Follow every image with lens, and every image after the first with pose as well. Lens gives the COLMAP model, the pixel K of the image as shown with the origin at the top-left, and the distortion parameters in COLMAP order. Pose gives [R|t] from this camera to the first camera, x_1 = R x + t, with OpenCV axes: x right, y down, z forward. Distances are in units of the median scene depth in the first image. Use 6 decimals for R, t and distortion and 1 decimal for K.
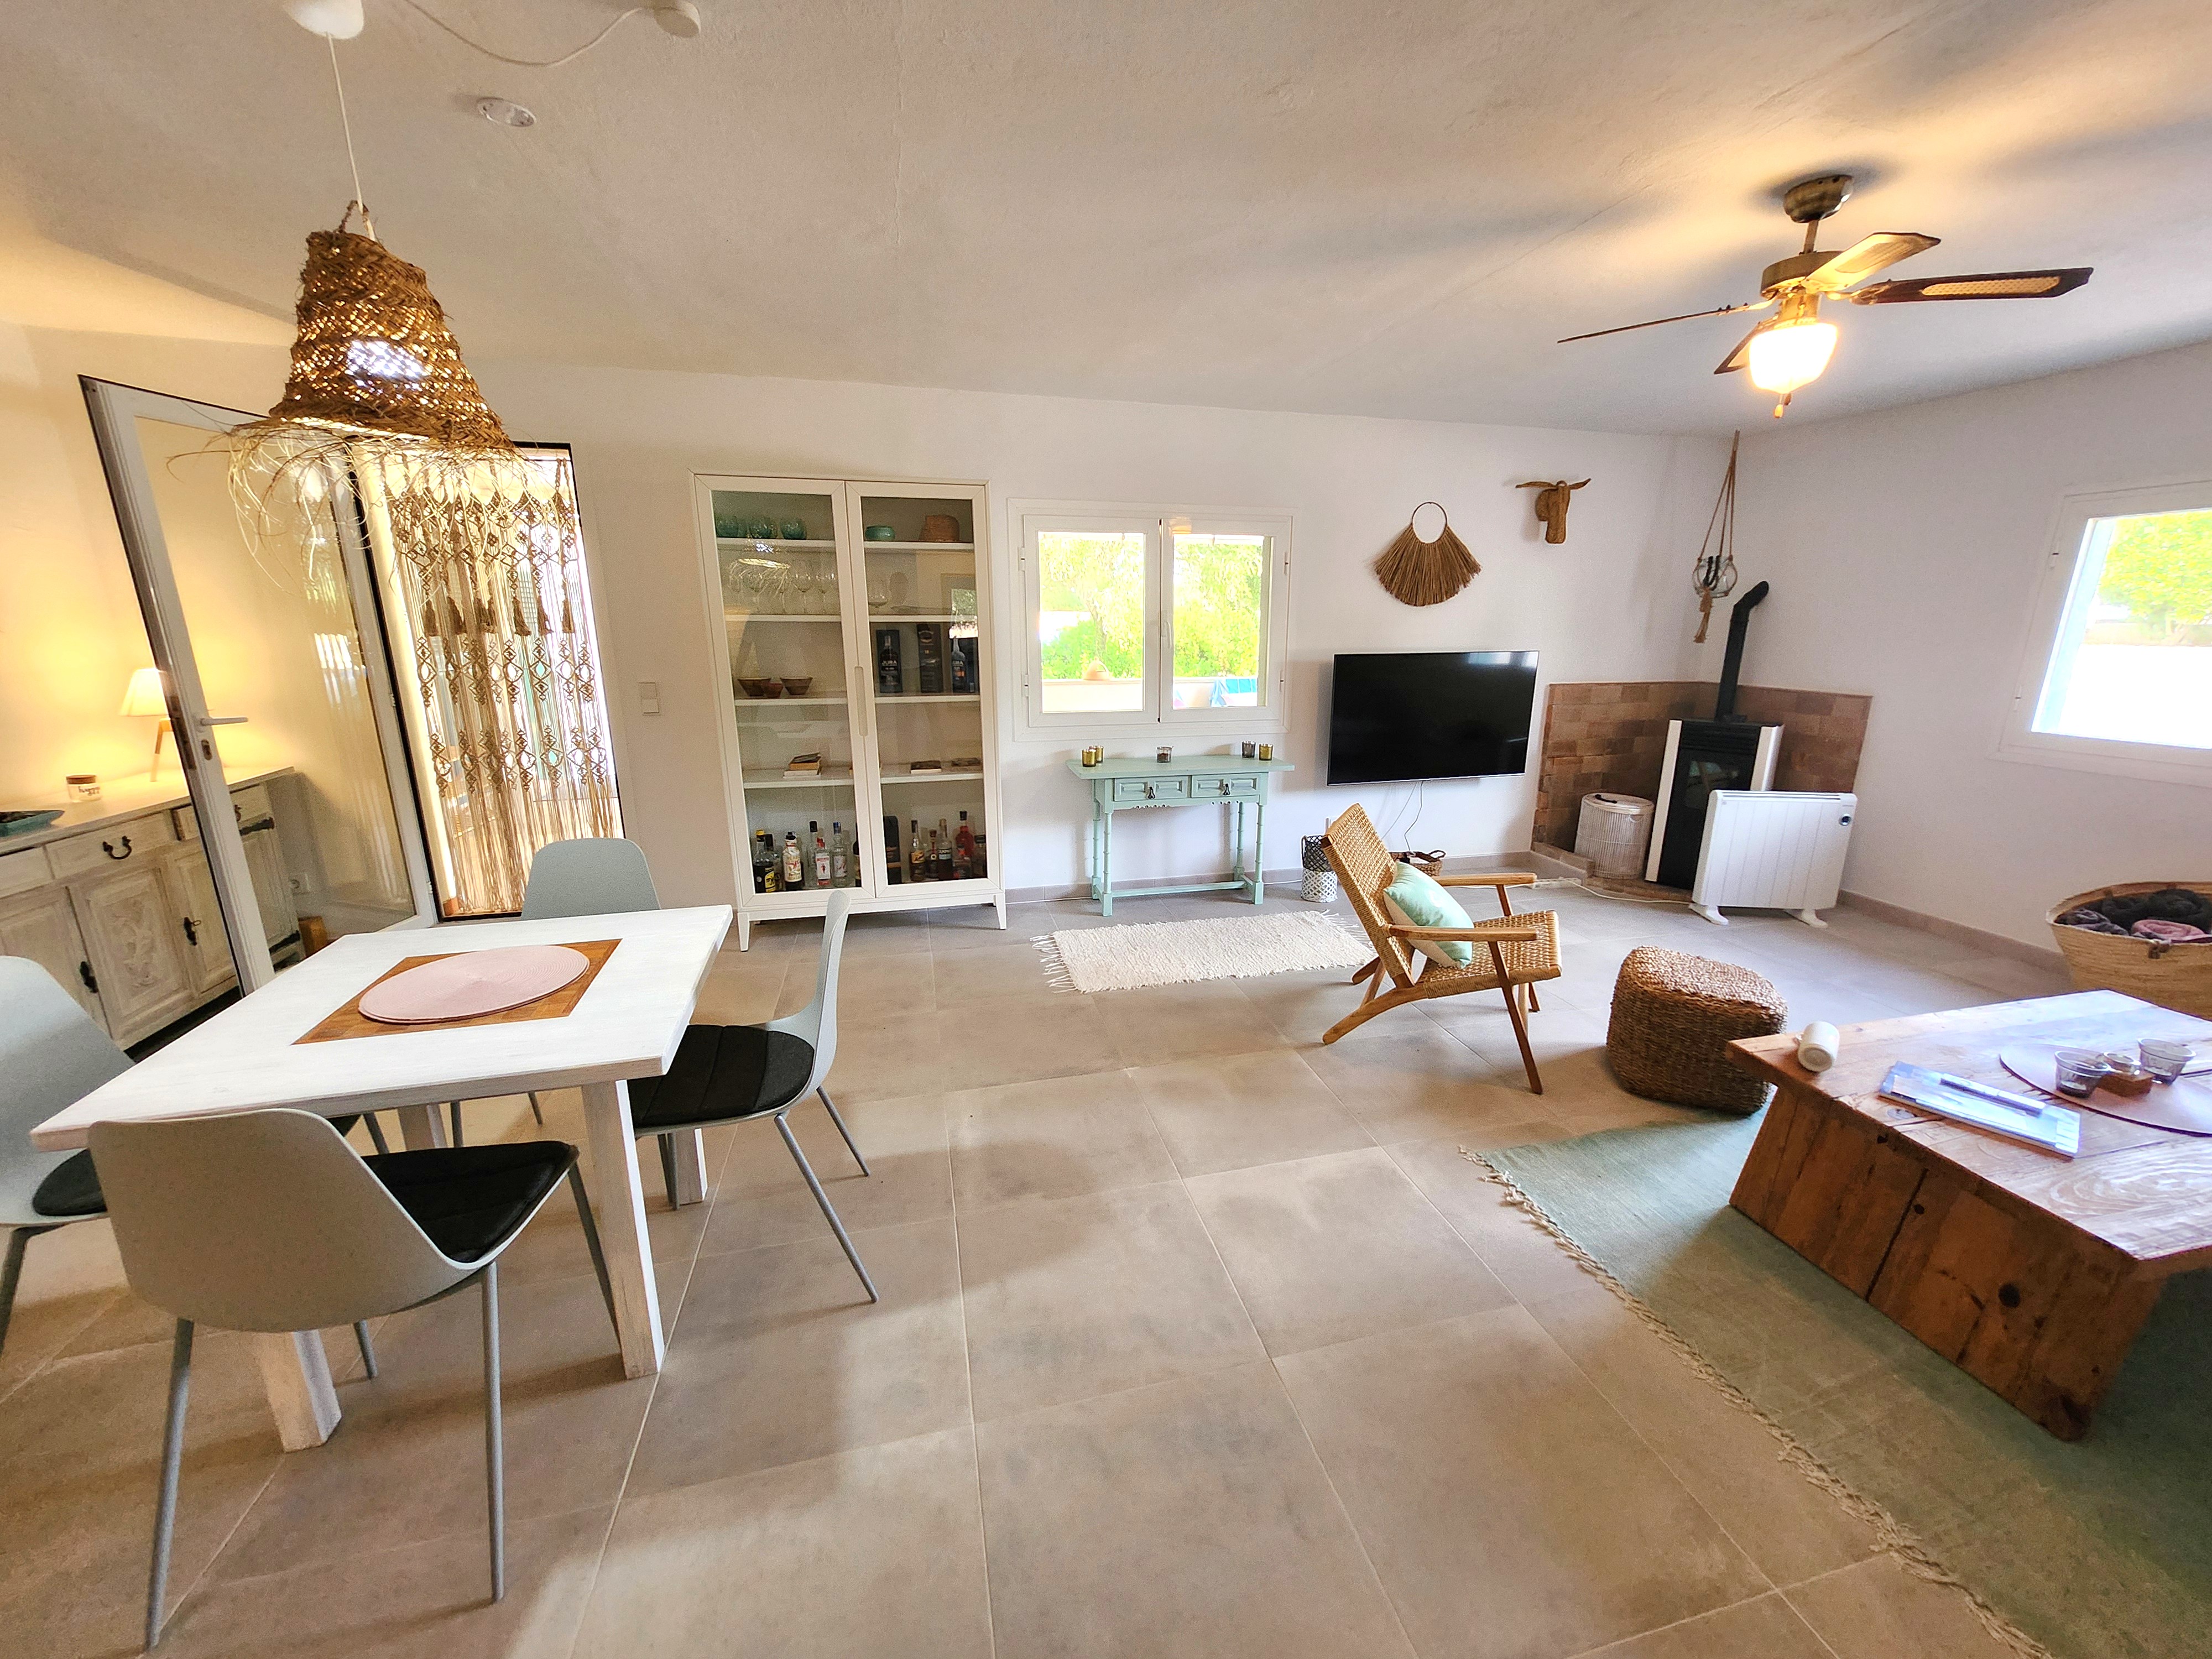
lens RADIAL K [[872.3, 0, 1132.2], [0, 872.3, 834.1], [0, 0, 1]] dist [-0.002487, 0.005246]
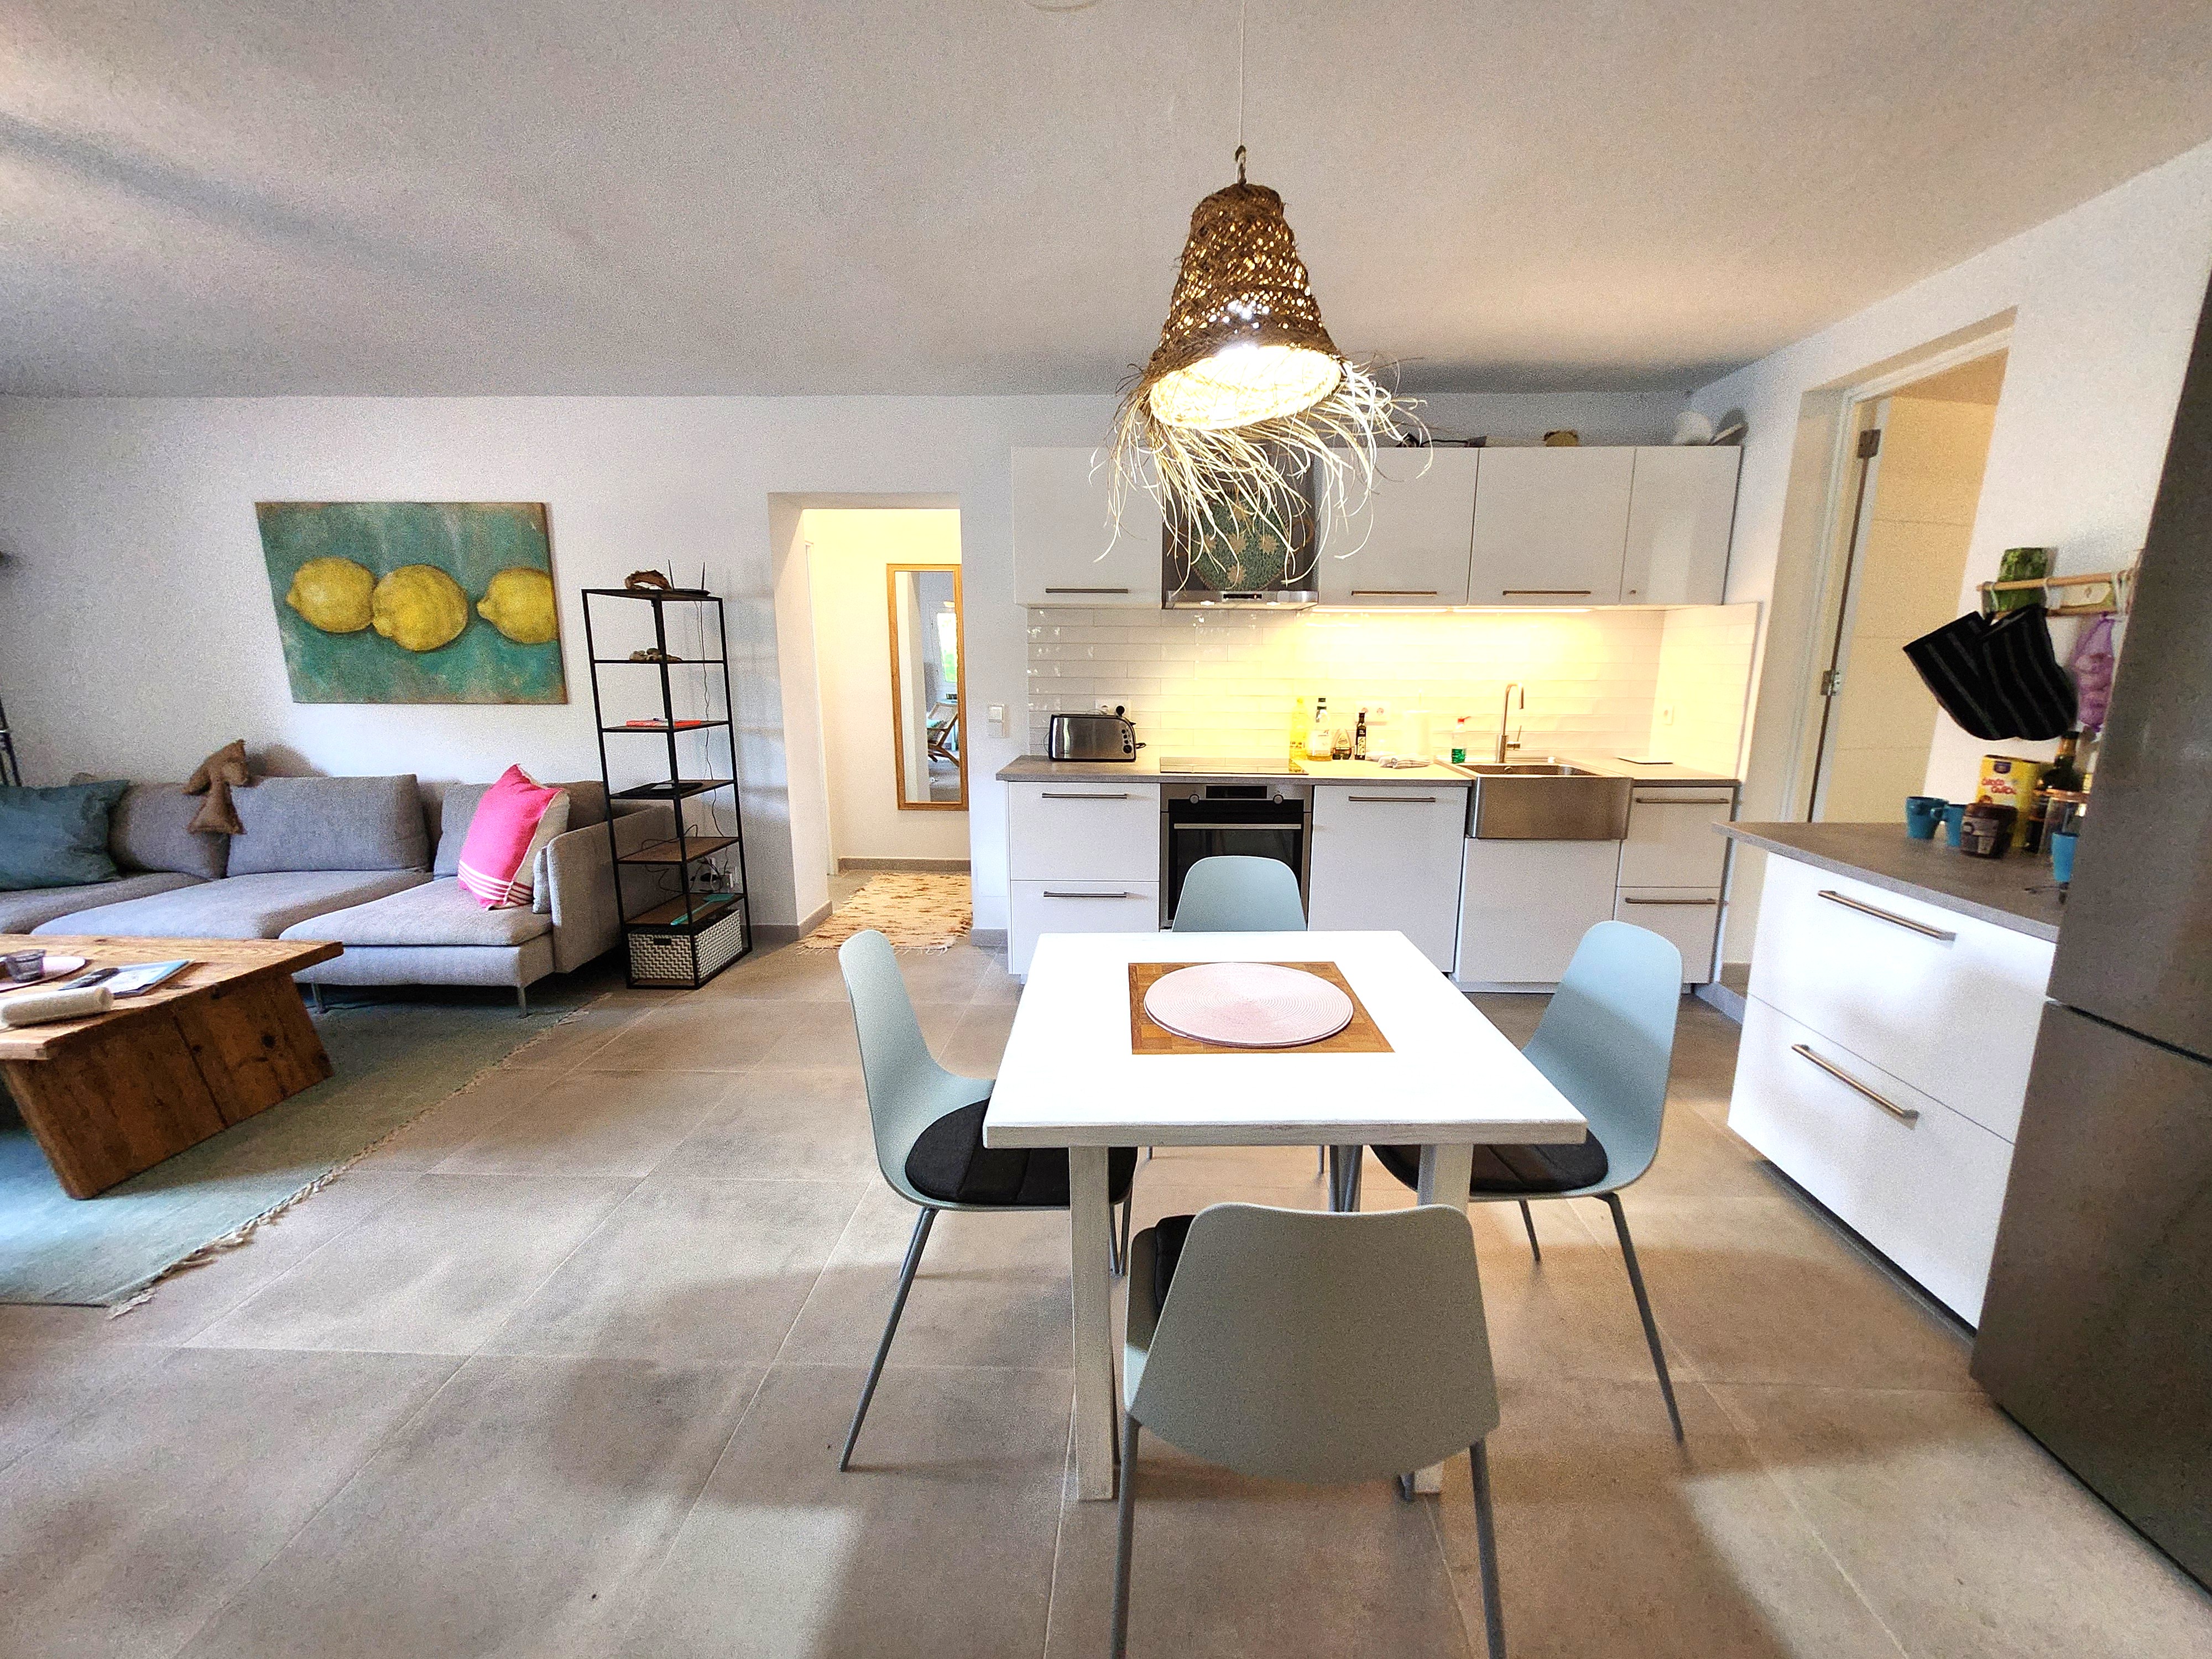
lens RADIAL K [[884.2, 0, 1124.7], [0, 884.2, 828.7], [0, 0, 1]] dist [0.004382, 0.000476]
pose [[-0.958557, -0.061603, 0.278162, -0.345259], [0.064412, 0.904204, 0.422215, -0.150992], [-0.277525, 0.422634, -0.862763, 0.693480]]
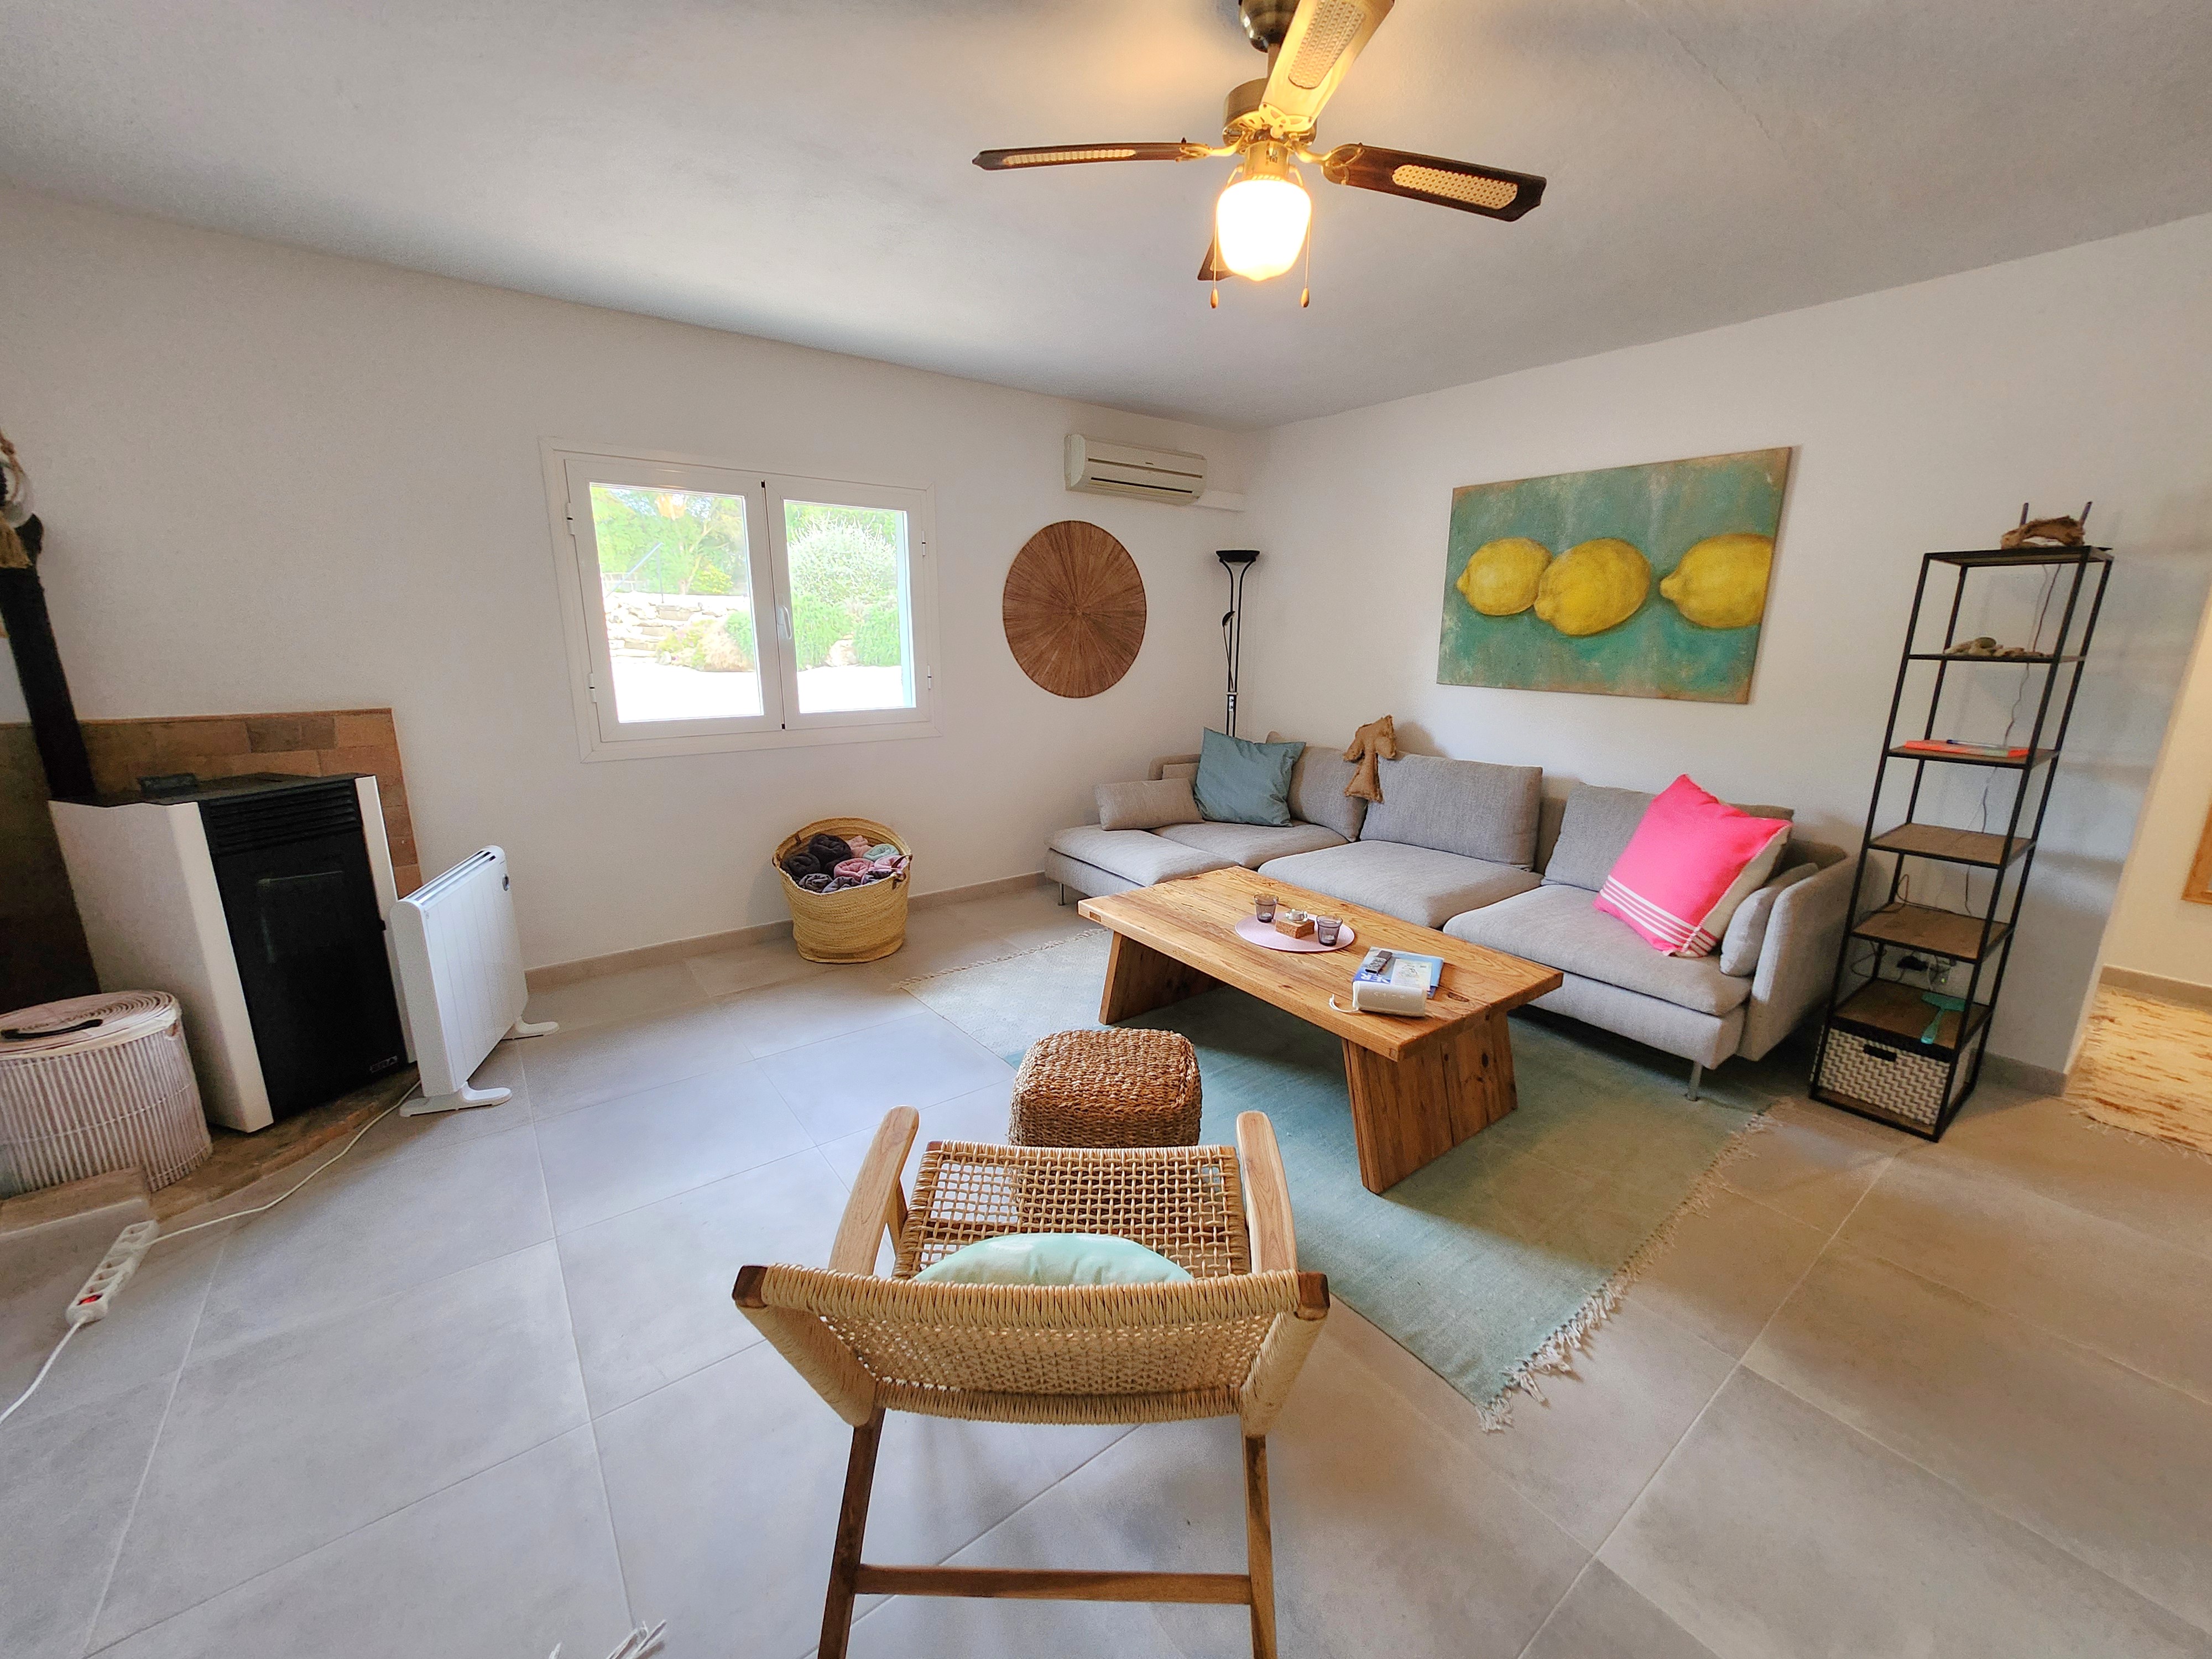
lens RADIAL K [[872.3, 0, 1132.2], [0, 872.3, 834.1], [0, 0, 1]] dist [-0.002487, 0.005246]
pose [[-0.397277, -0.224053, 0.889928, 0.009331], [0.213666, 0.920505, 0.327135, -0.163203], [-0.892479, 0.320111, -0.317823, 0.724365]]
